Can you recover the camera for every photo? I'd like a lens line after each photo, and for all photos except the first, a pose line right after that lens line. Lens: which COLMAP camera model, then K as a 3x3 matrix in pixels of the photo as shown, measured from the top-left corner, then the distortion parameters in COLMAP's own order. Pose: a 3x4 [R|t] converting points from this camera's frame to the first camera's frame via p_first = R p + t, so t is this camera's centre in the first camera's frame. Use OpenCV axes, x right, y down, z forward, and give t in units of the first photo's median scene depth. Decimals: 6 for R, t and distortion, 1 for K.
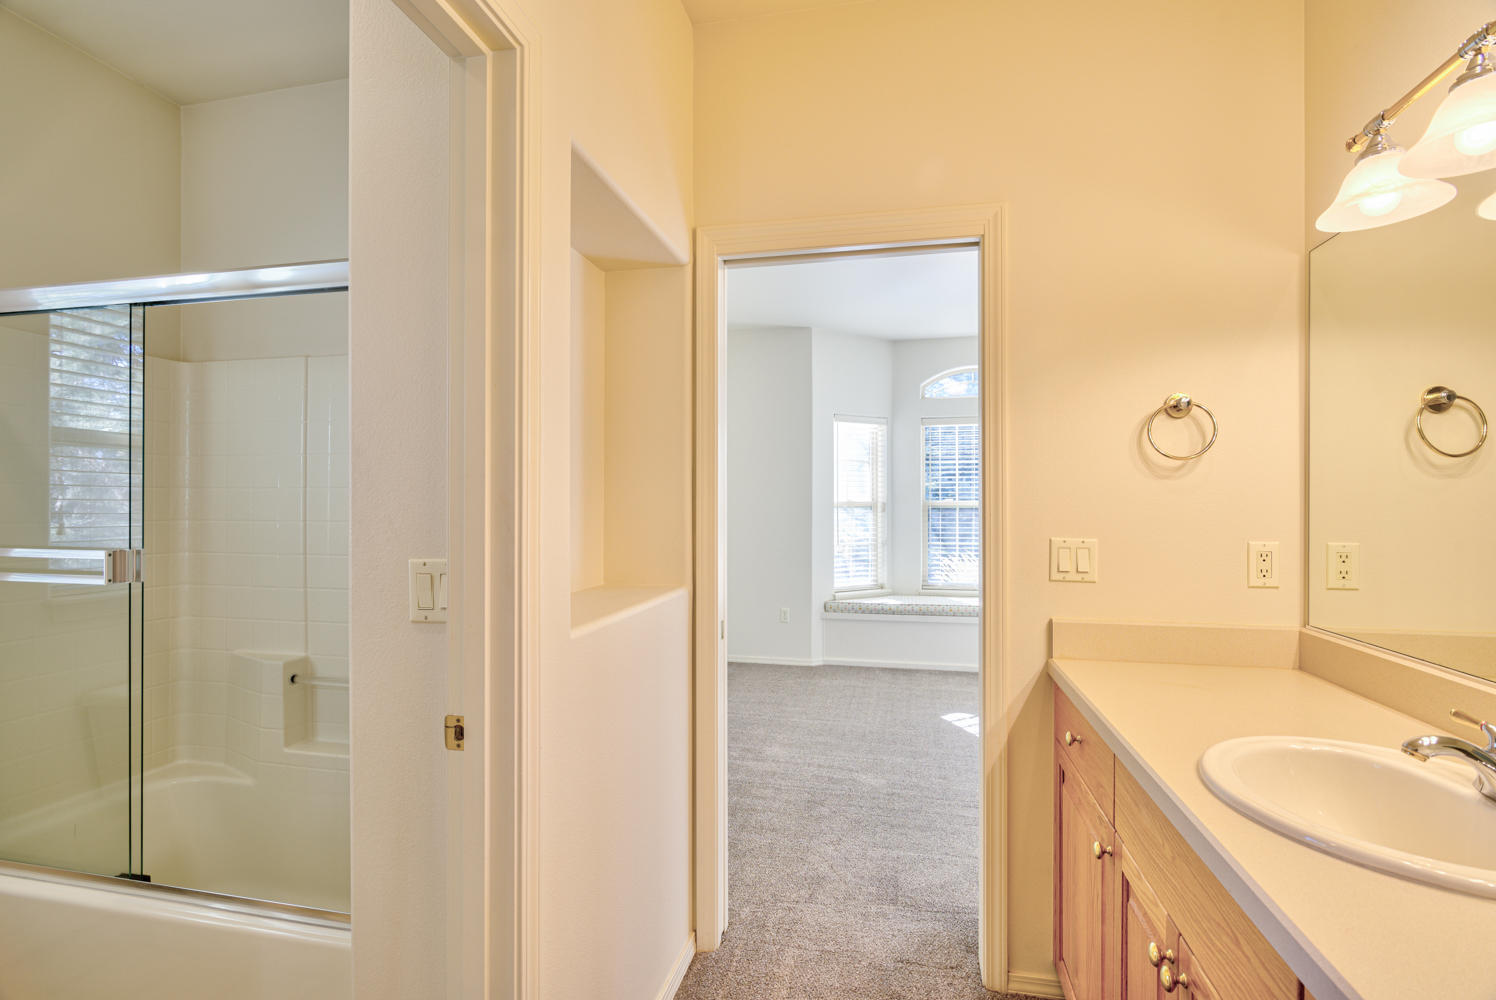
lens RADIAL K [[728.7, 0, 748.0], [0, 728.7, 500.0], [0, 0, 1]] dist [-0.002405, 0.000440]
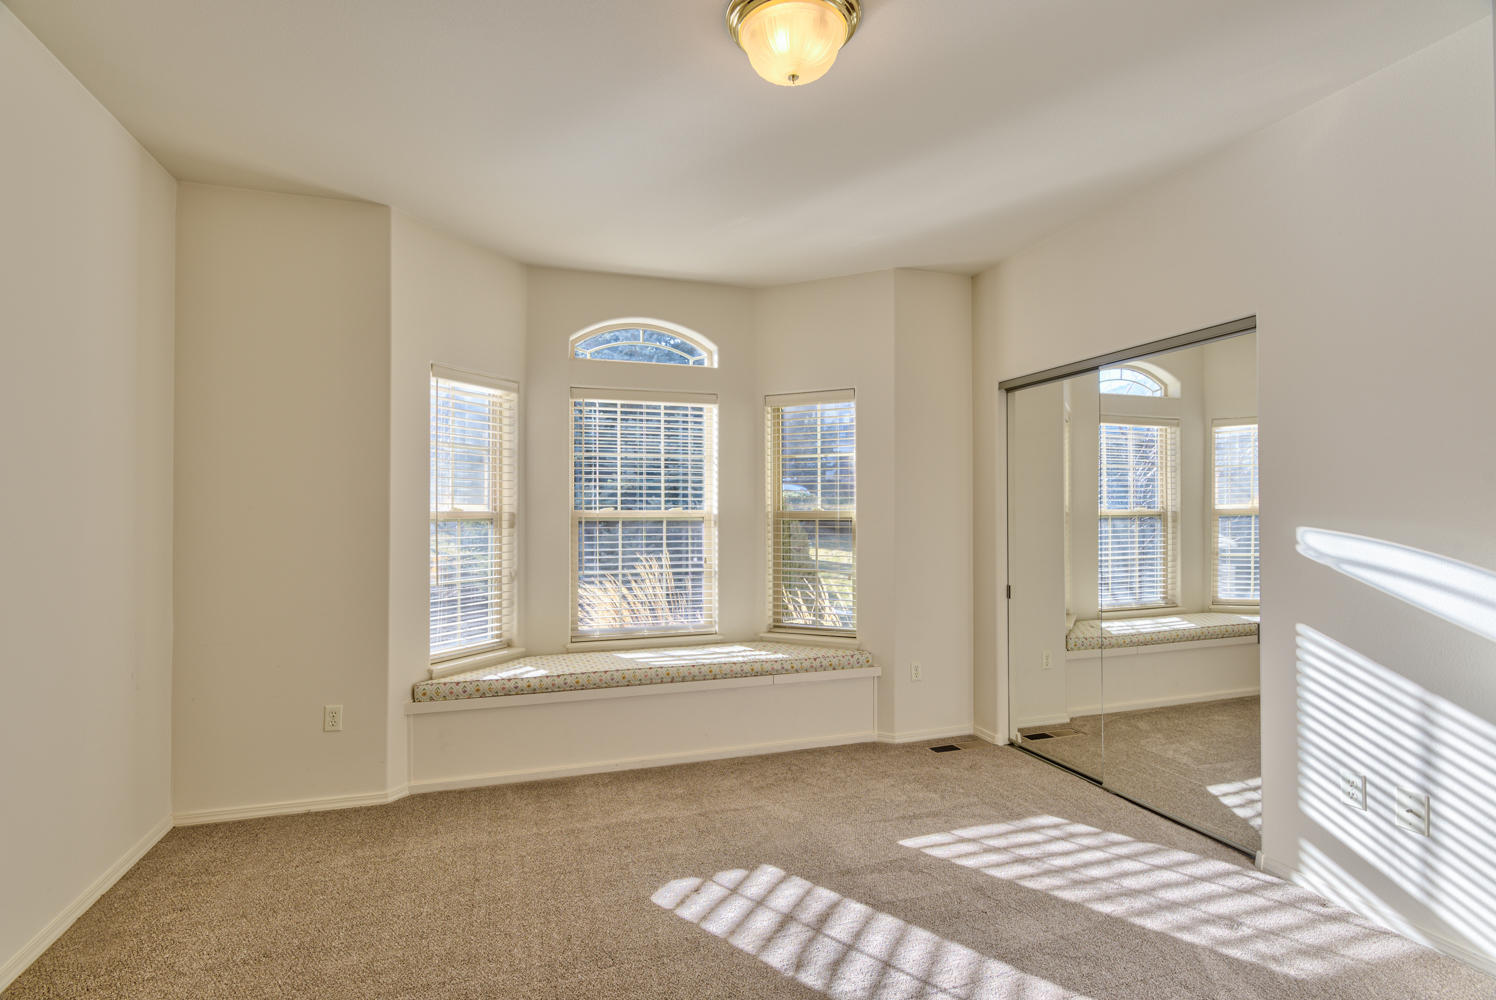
lens RADIAL K [[728.7, 0, 748.0], [0, 728.7, 500.0], [0, 0, 1]] dist [-0.002405, 0.000440]
pose [[0.854349, 0.005585, 0.519669, 0.030777], [0.004187, 0.999836, -0.017629, 0.004060], [-0.519683, 0.017237, 0.854186, 0.355763]]
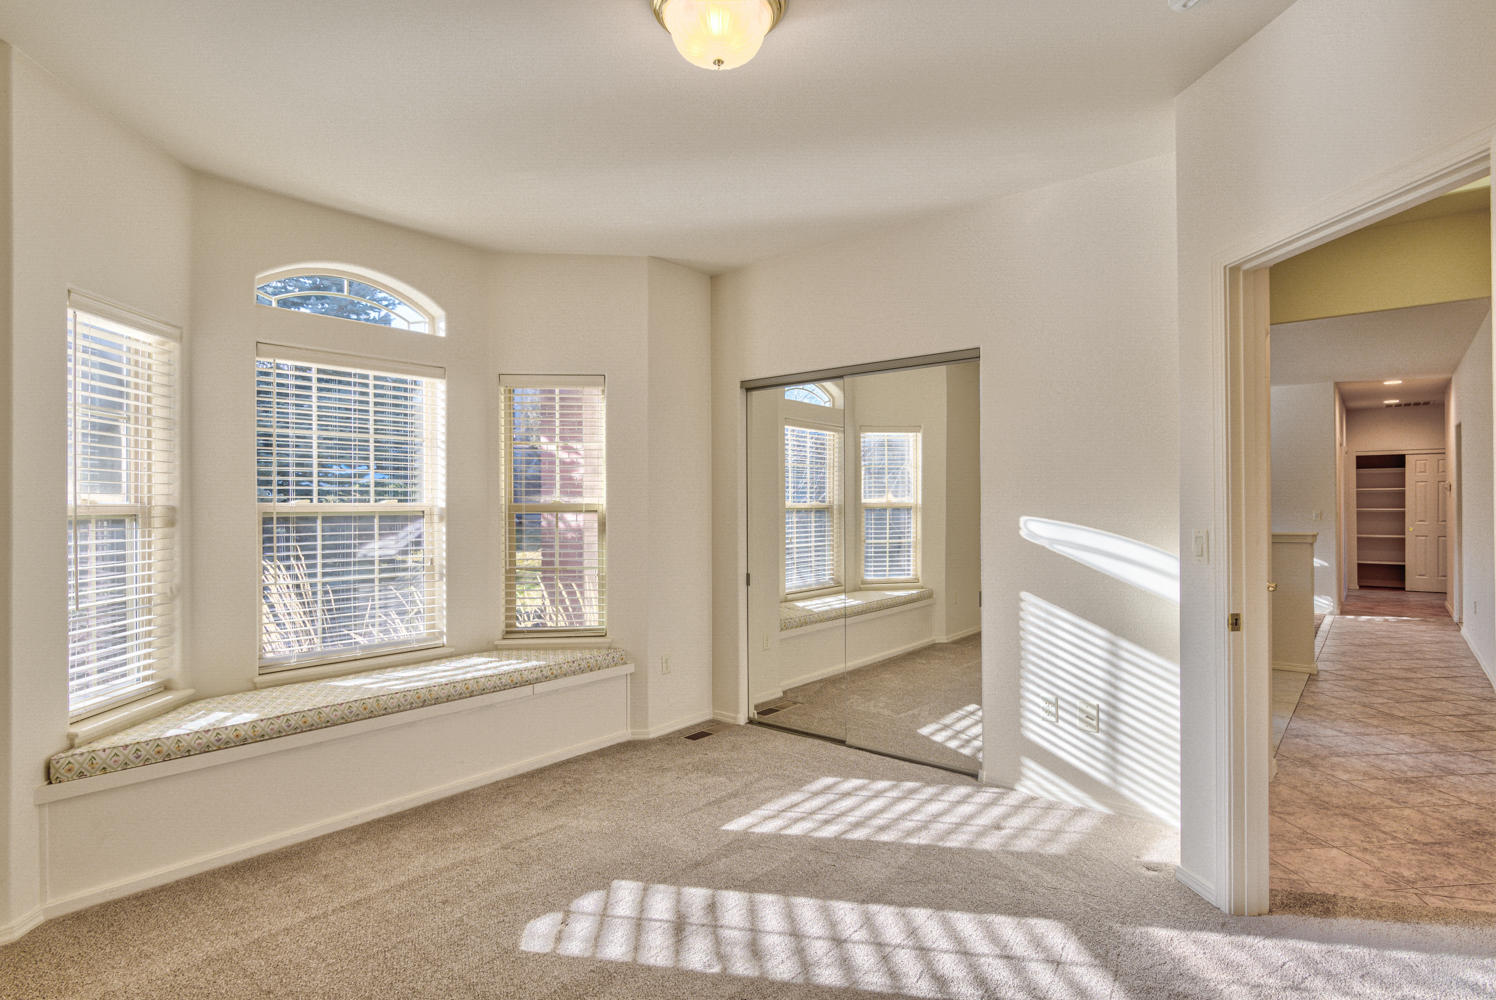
lens RADIAL K [[762.7, 0, 723.7], [0, 762.7, 511.8], [0, 0, 1]] dist [-0.000254, -0.000817]
pose [[0.470854, -0.010027, 0.882154, -0.082373], [0.004499, 0.999950, 0.008965, 0.003999], [-0.882199, -0.000253, 0.470876, 0.473213]]
